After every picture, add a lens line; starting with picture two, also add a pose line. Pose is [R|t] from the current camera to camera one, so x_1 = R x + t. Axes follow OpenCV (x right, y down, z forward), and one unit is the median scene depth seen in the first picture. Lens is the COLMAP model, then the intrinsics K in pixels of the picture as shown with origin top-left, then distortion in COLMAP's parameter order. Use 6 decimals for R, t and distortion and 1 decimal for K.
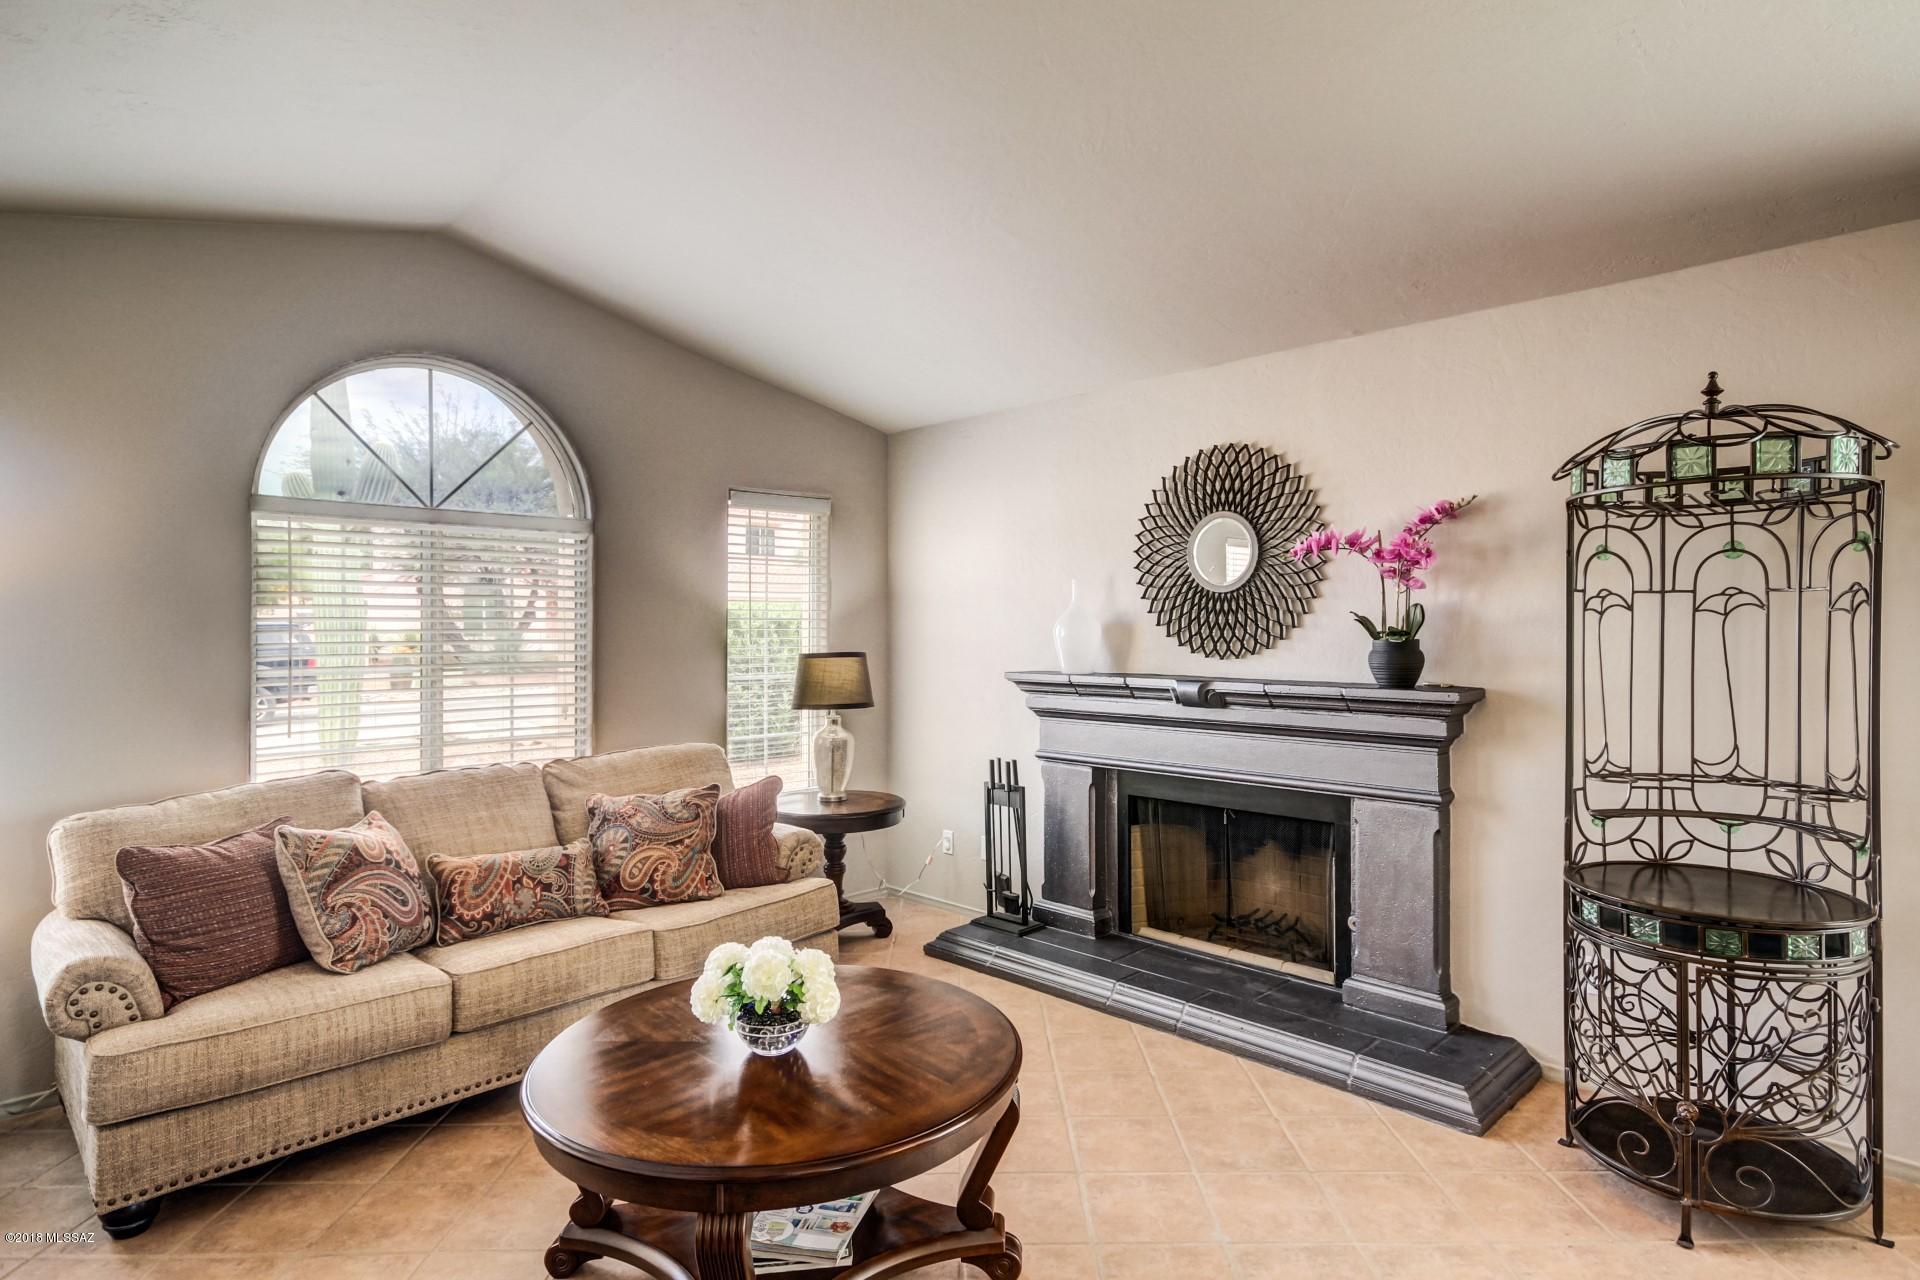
lens RADIAL K [[1029.8, 0, 963.9], [0, 1029.8, 629.8], [0, 0, 1]] dist [0.005383, 0.002925]
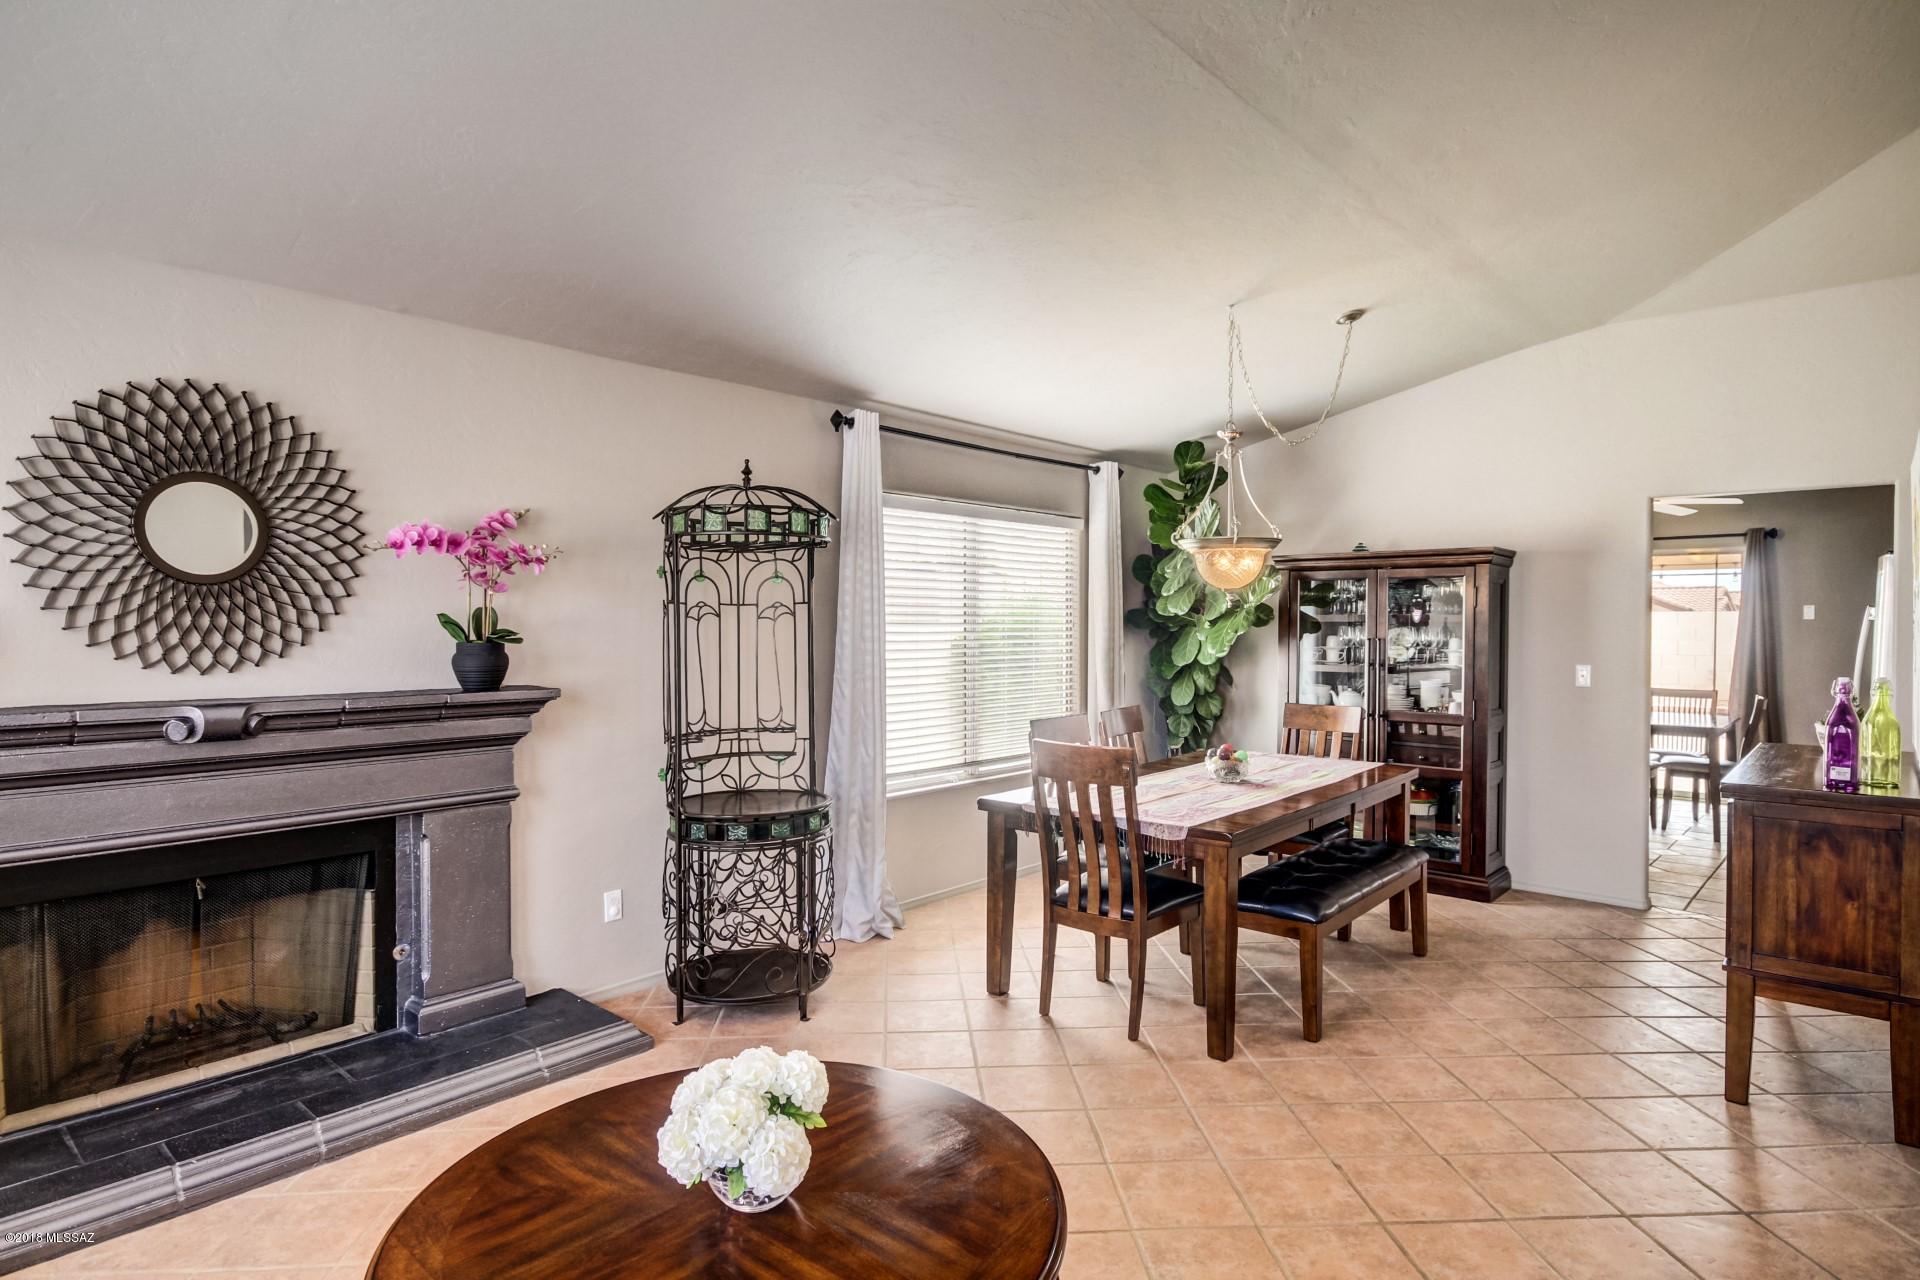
lens RADIAL K [[1029.8, 0, 964.5], [0, 1029.8, 642.9], [0, 0, 1]] dist [0.005383, 0.002925]
pose [[-0.058797, -0.018065, 0.998106, -0.741764], [0.004769, 0.999820, 0.018377, -0.007627], [-0.998259, 0.005840, -0.058700, 0.718676]]
